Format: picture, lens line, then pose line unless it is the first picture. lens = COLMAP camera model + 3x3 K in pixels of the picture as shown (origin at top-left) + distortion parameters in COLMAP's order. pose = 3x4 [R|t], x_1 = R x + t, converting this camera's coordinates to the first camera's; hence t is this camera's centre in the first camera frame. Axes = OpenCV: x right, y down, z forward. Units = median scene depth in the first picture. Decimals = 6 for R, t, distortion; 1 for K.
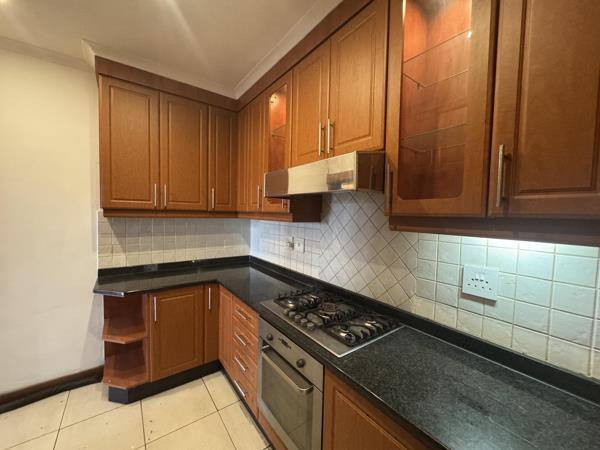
lens RADIAL K [[242.4, 0, 299.9], [0, 242.4, 225.4], [0, 0, 1]] dist [-0.004912, 0.000235]
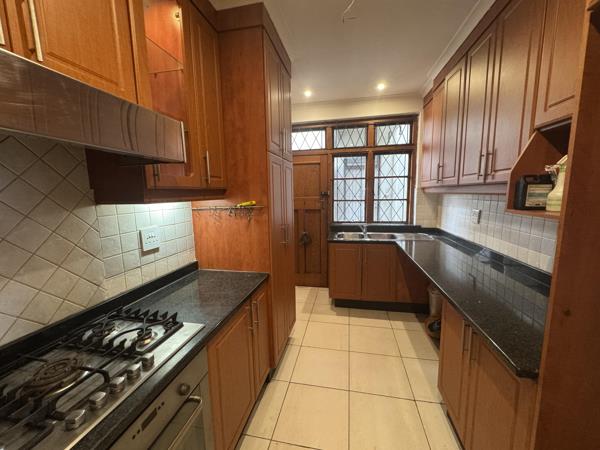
lens RADIAL K [[242.4, 0, 300.7], [0, 242.4, 223.4], [0, 0, 1]] dist [-0.004912, 0.000235]
pose [[-0.666369, -0.110019, 0.737461, -0.737748], [0.039221, 0.982513, 0.182016, -0.056331], [-0.744590, 0.150214, -0.650401, 1.151185]]
